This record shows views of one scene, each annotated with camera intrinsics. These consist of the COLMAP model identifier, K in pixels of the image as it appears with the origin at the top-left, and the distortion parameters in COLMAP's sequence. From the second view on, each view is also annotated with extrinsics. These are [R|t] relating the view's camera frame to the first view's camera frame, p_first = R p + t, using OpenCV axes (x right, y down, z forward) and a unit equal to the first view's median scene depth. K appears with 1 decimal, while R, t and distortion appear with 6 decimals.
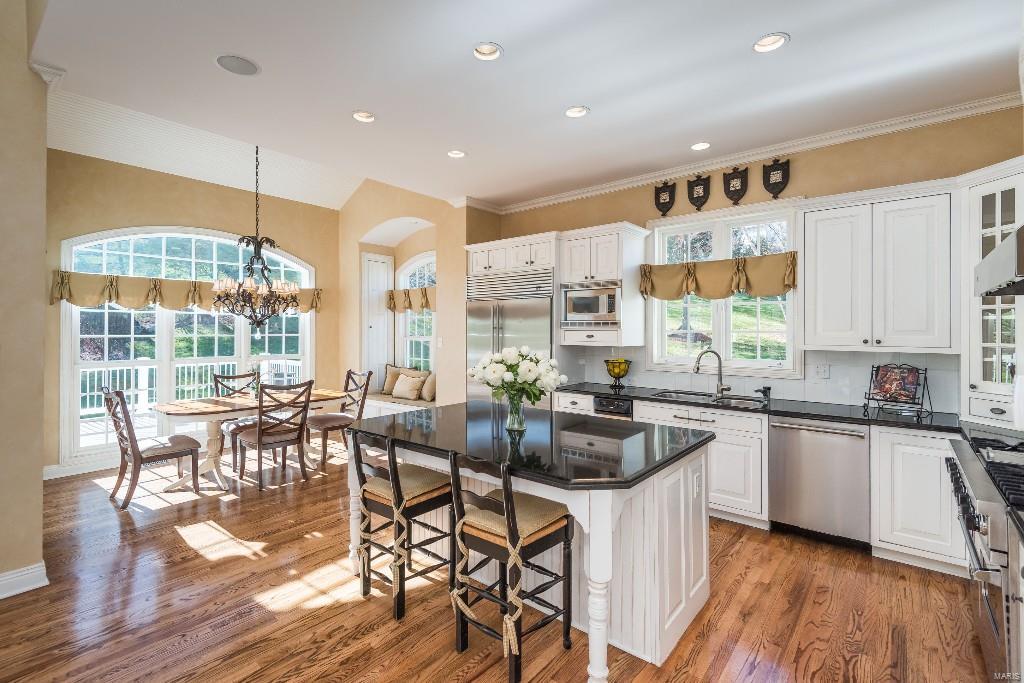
lens RADIAL K [[476.1, 0, 517.3], [0, 476.1, 328.6], [0, 0, 1]] dist [0.026311, -0.019232]
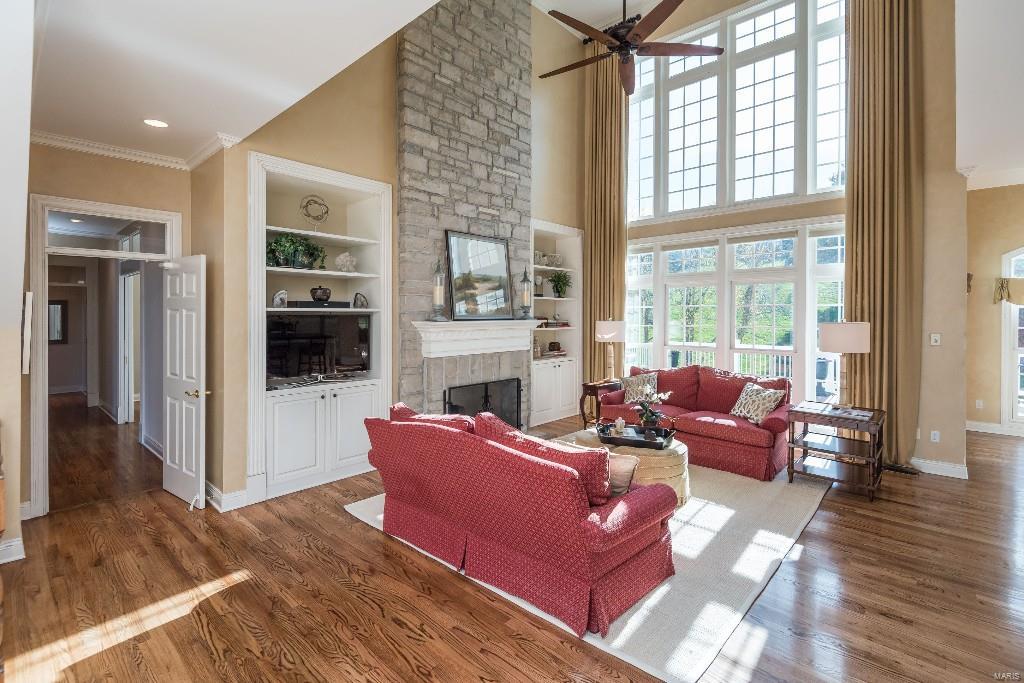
lens RADIAL K [[476.1, 0, 516.1], [0, 476.1, 328.7], [0, 0, 1]] dist [0.026311, -0.019232]
pose [[-0.054562, 0.023870, -0.998225, 0.449442], [0.006464, 0.999702, 0.023552, -0.020104], [0.998489, -0.005167, -0.054700, -0.273327]]
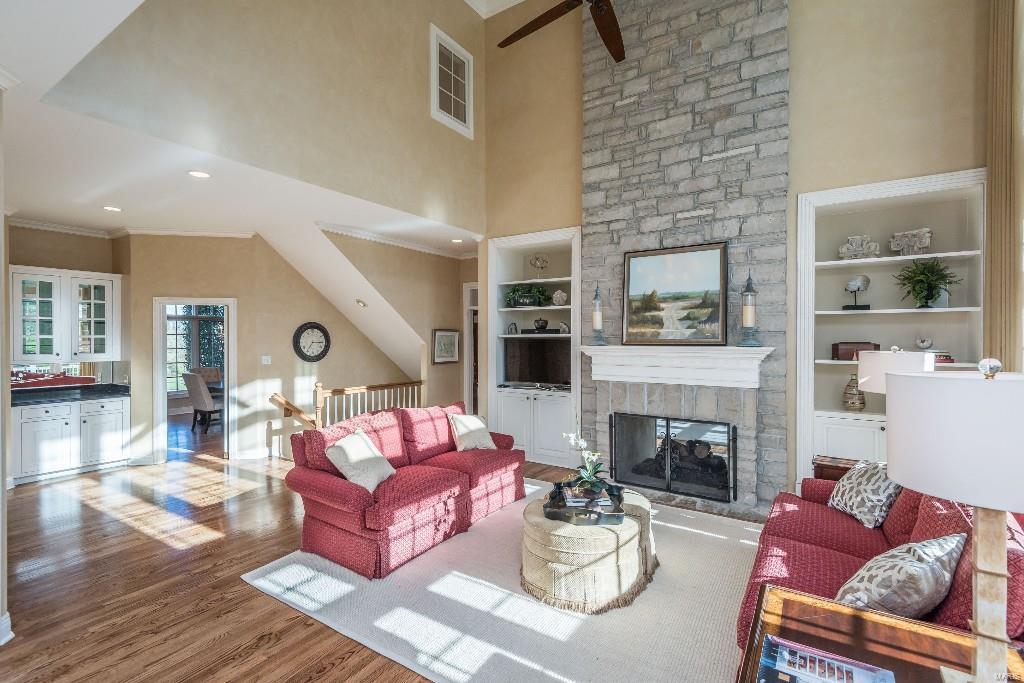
lens RADIAL K [[476.1, 0, 501.0], [0, 476.1, 344.2], [0, 0, 1]] dist [0.026311, -0.019232]
pose [[-0.996125, 0.000986, -0.087948, -0.289605], [0.000175, 0.999957, 0.009234, -0.026415], [0.087954, 0.009183, -0.996082, 0.582014]]
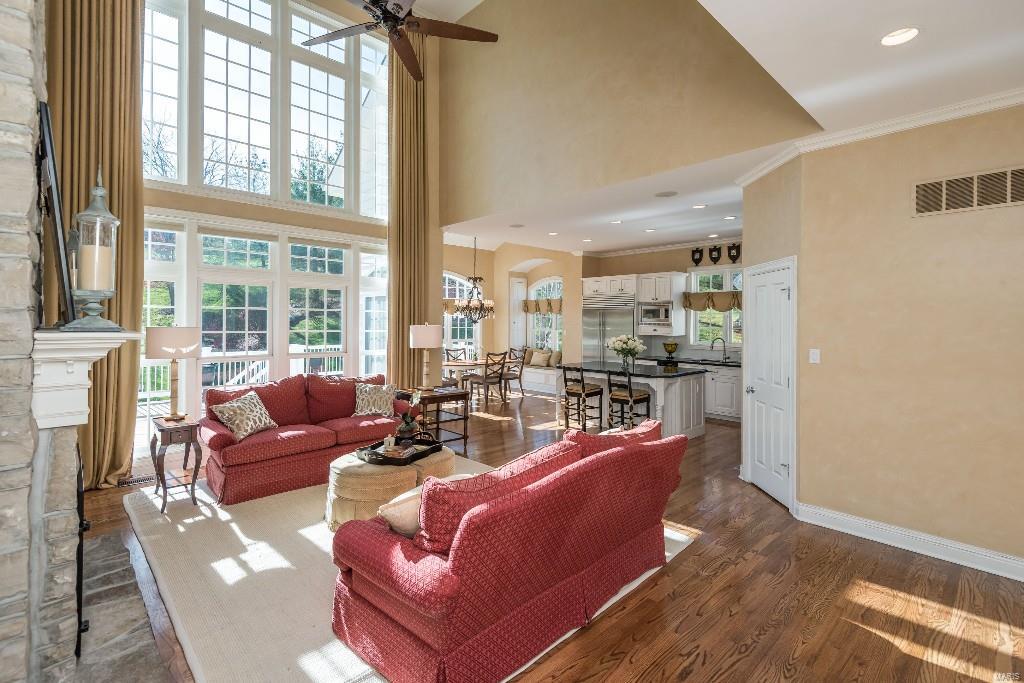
lens RADIAL K [[476.1, 0, 511.4], [0, 476.1, 323.8], [0, 0, 1]] dist [0.026311, -0.019232]
pose [[0.991723, 0.006566, -0.128231, -0.160352], [-0.005432, 0.999943, 0.009196, -0.022702], [0.128285, -0.008424, 0.991702, -0.896475]]
